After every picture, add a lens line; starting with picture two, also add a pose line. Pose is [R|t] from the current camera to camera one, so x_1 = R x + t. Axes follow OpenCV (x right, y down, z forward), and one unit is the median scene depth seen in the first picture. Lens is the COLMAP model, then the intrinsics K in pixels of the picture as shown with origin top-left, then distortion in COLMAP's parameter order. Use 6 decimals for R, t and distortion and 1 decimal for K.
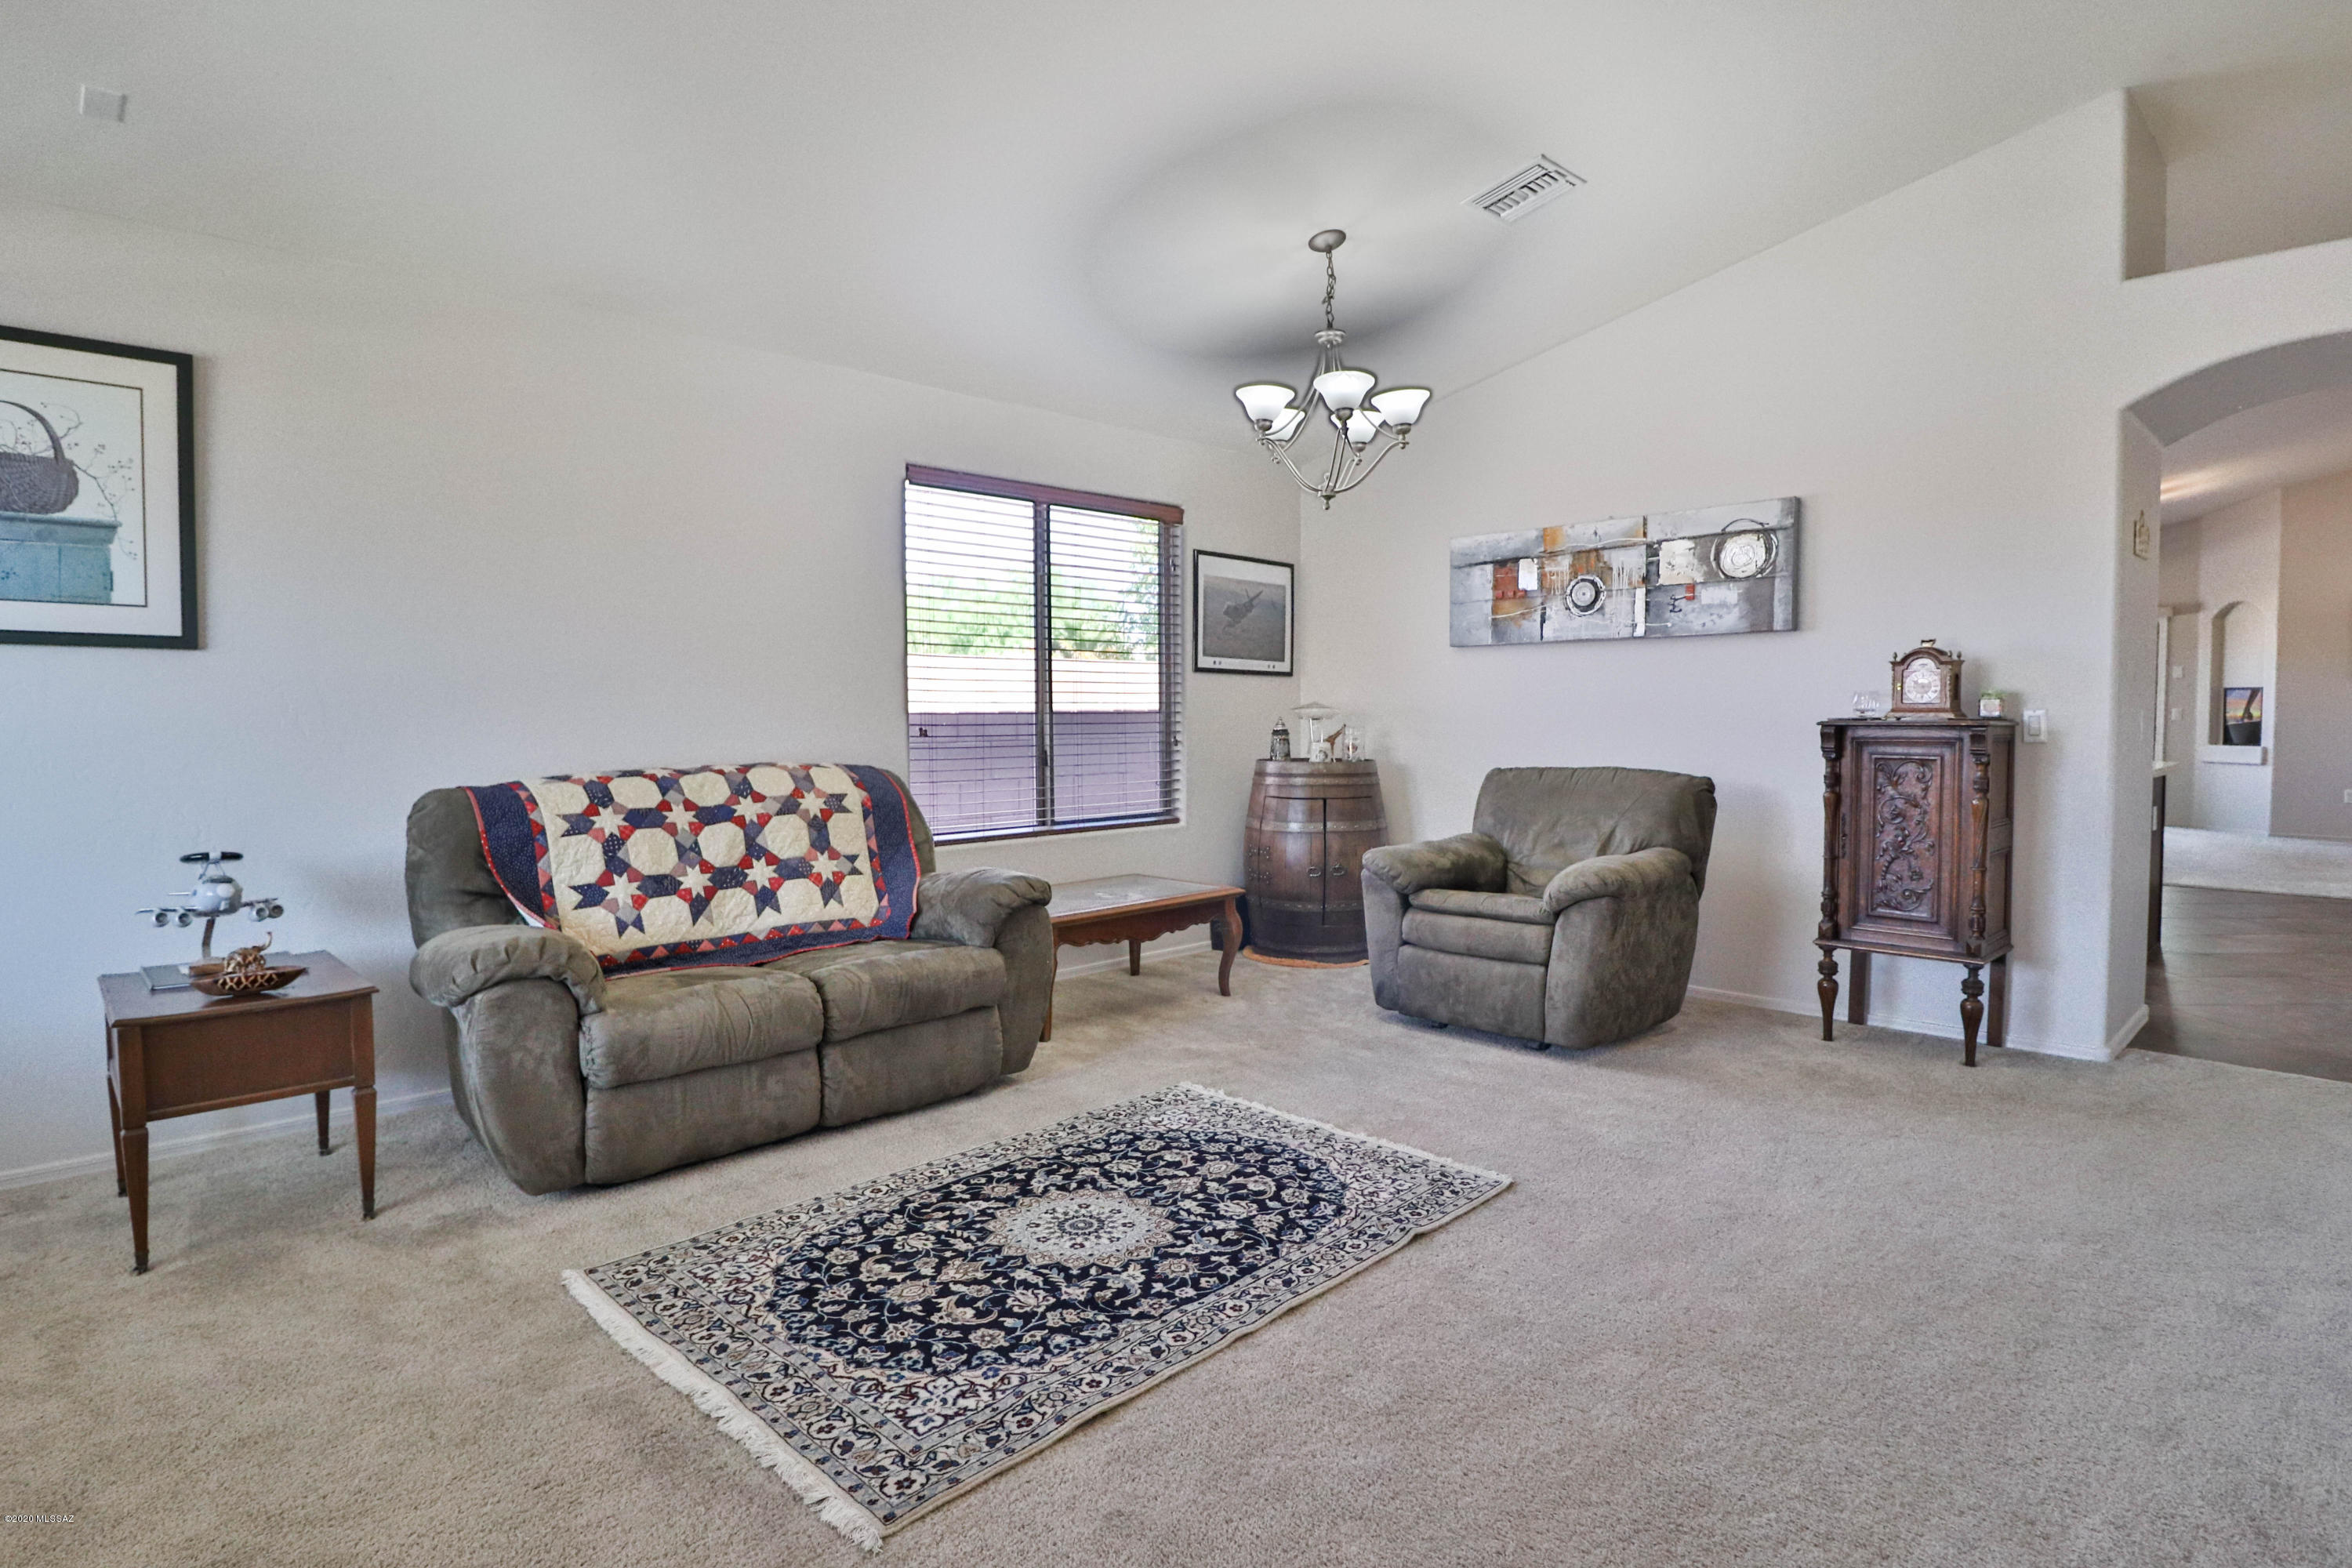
lens RADIAL K [[1234.9, 0, 1157.9], [0, 1234.9, 796.9], [0, 0, 1]] dist [-0.004491, -0.004091]
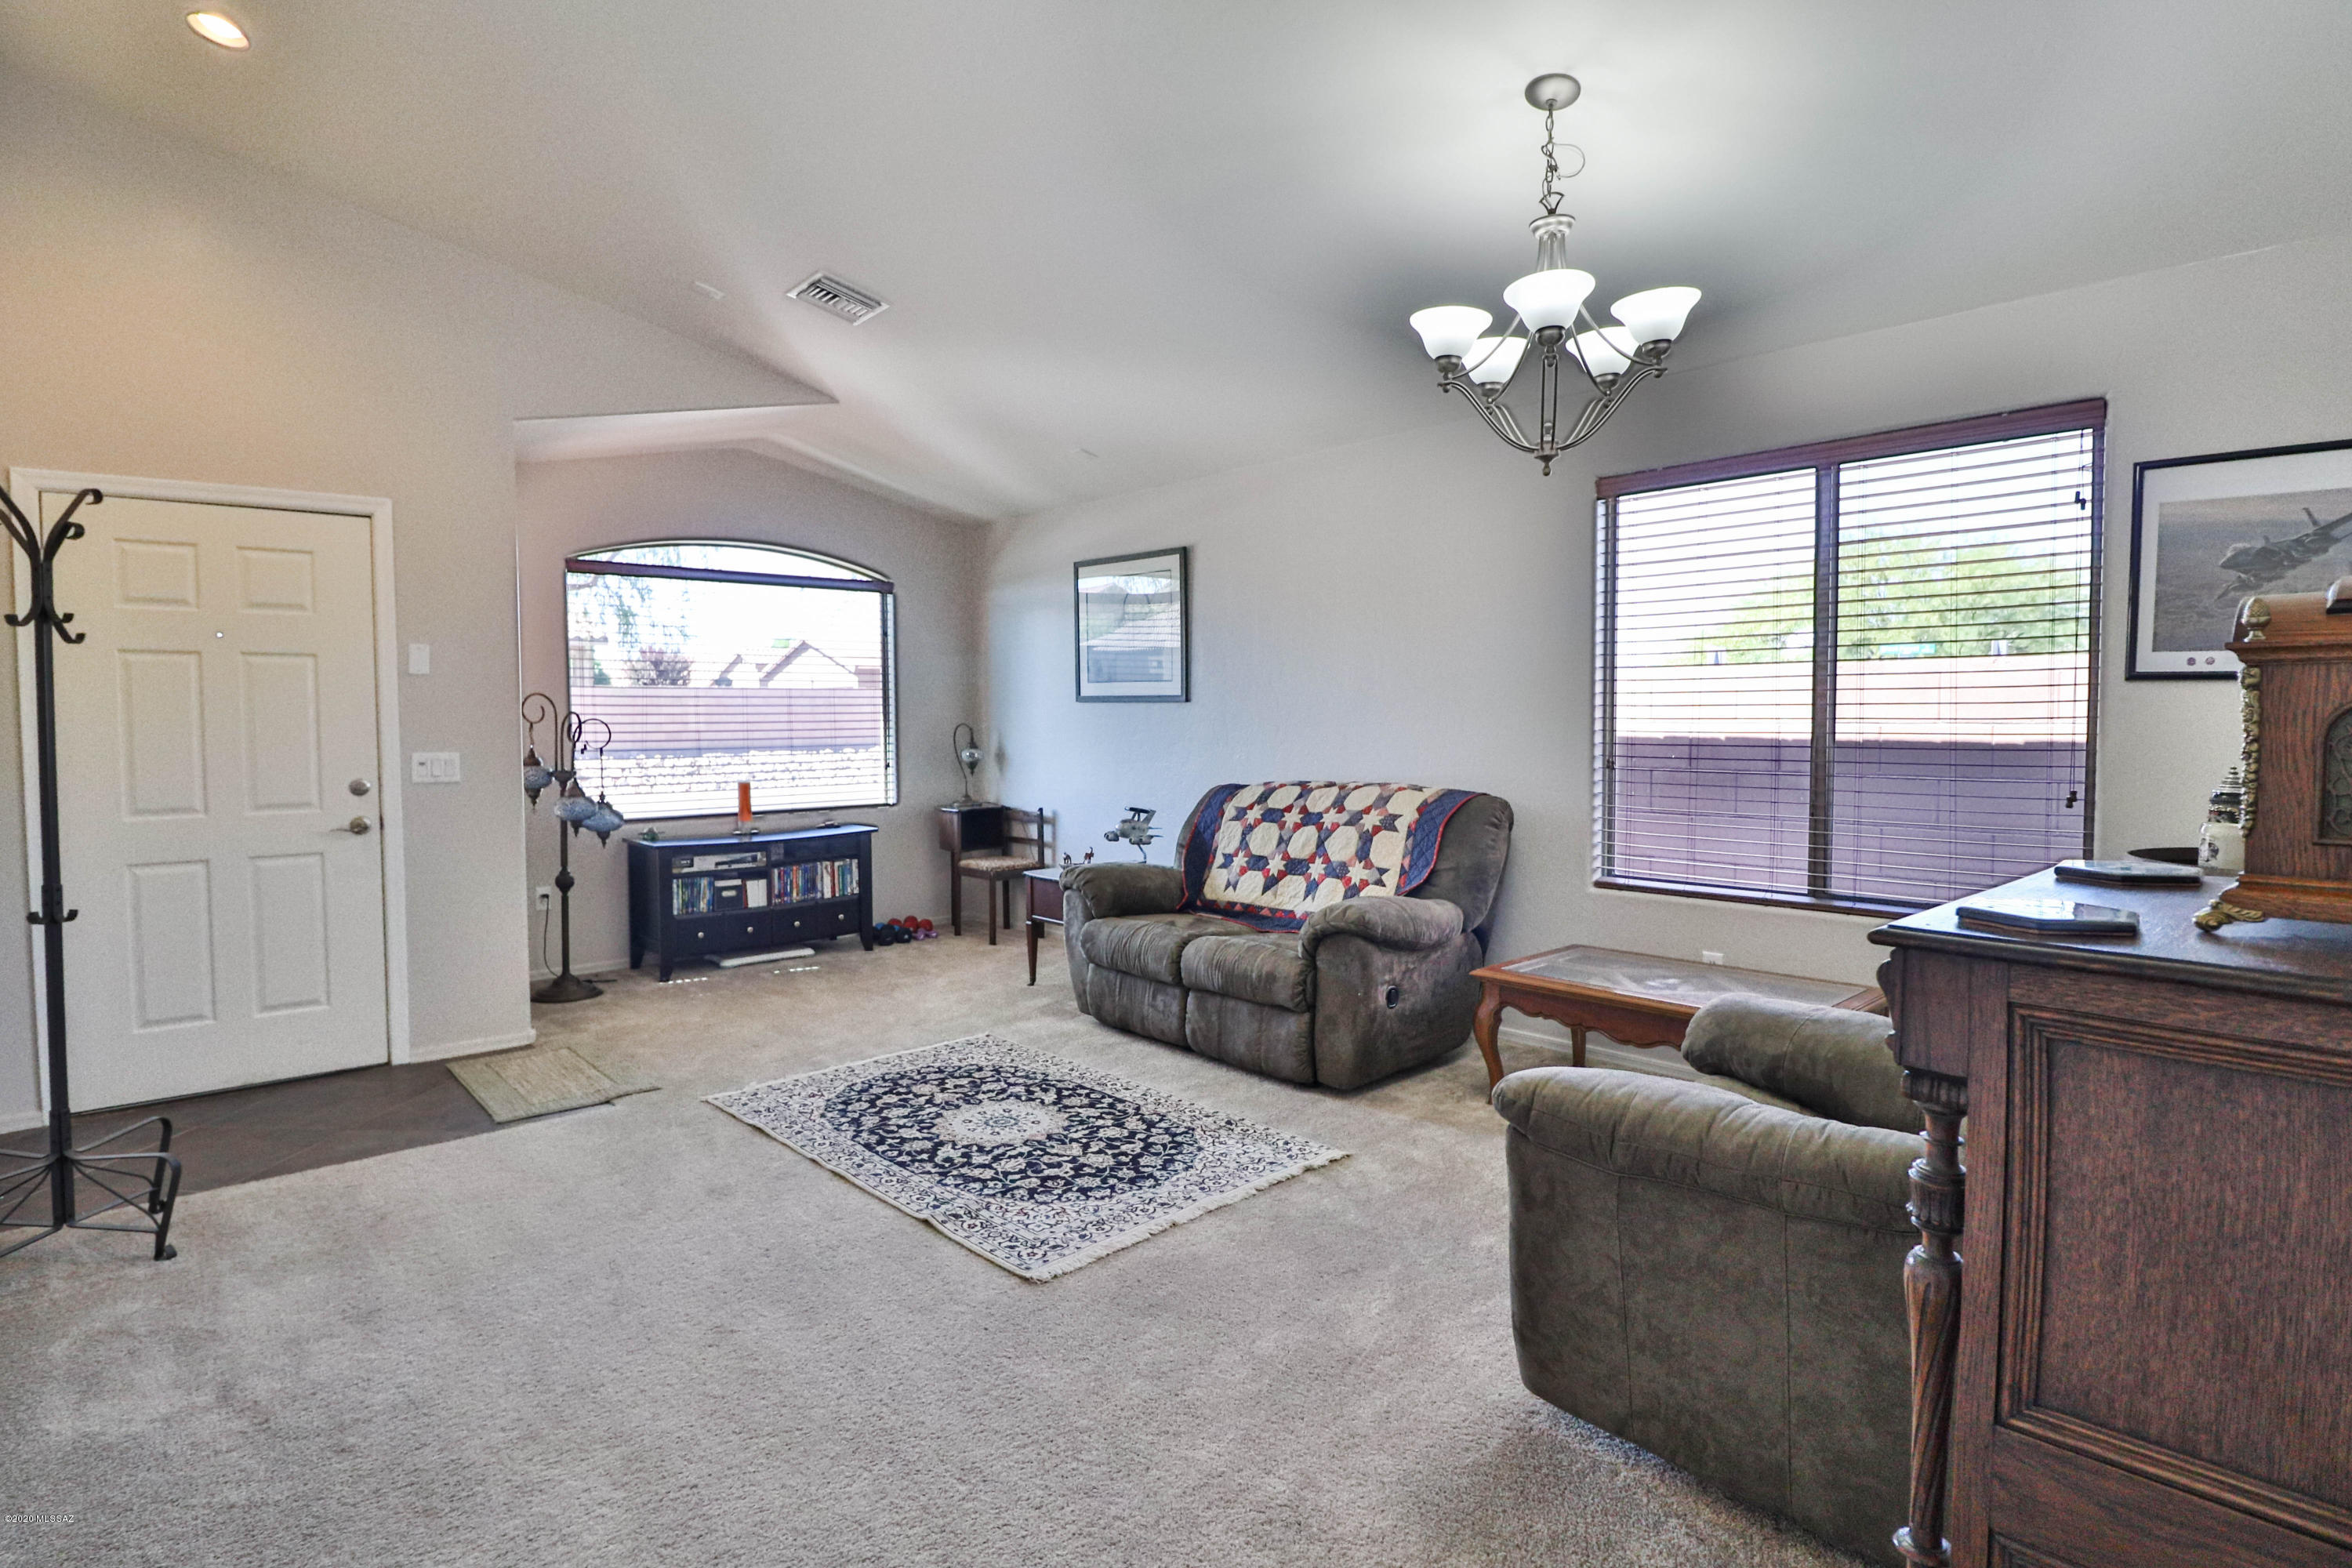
lens RADIAL K [[1234.9, 0, 1164.5], [0, 1234.9, 779.0], [0, 0, 1]] dist [-0.004491, -0.004091]
pose [[-0.060032, 0.056751, -0.996582, 1.162519], [-0.059972, 0.996374, 0.060352, -0.119163], [0.996393, 0.063390, -0.056411, 1.115376]]
